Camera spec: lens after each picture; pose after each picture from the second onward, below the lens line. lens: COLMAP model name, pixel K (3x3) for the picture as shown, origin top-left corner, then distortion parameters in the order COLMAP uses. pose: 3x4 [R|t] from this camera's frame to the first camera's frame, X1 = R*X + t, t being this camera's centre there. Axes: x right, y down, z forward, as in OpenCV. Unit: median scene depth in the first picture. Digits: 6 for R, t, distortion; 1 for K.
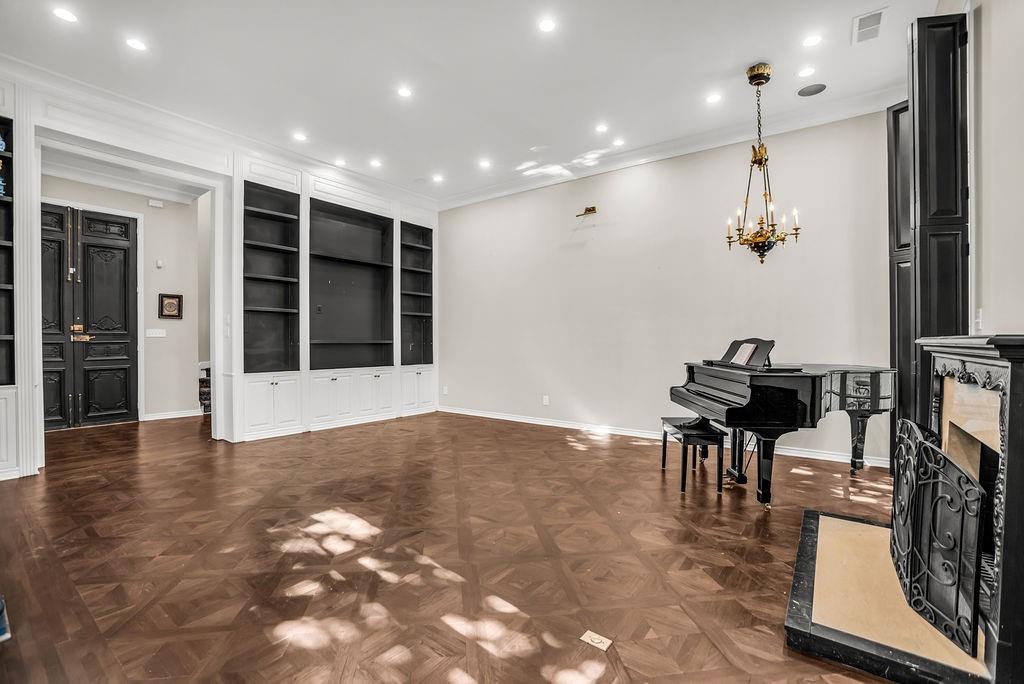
lens RADIAL K [[445.7, 0, 508.2], [0, 445.7, 344.9], [0, 0, 1]] dist [-0.038656, 0.000213]
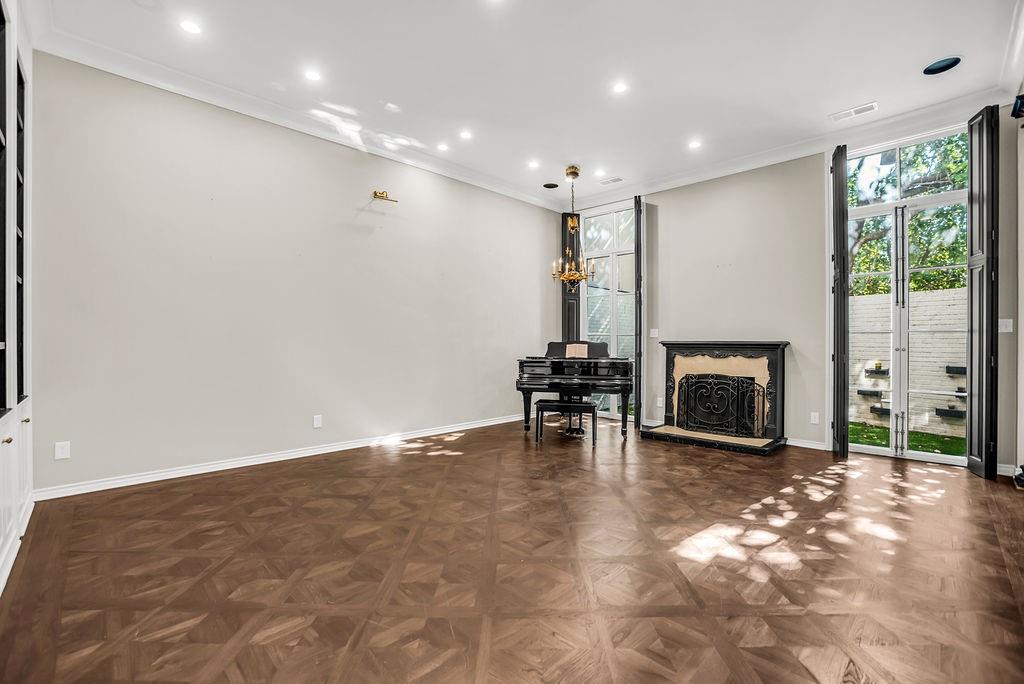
lens RADIAL K [[445.7, 0, 508.6], [0, 445.7, 337.1], [0, 0, 1]] dist [-0.038656, 0.000213]
pose [[0.155234, 0.000727, 0.987877, -0.687296], [0.012847, 0.999914, -0.002754, -0.014217], [-0.987794, 0.013118, 0.155212, 0.647394]]
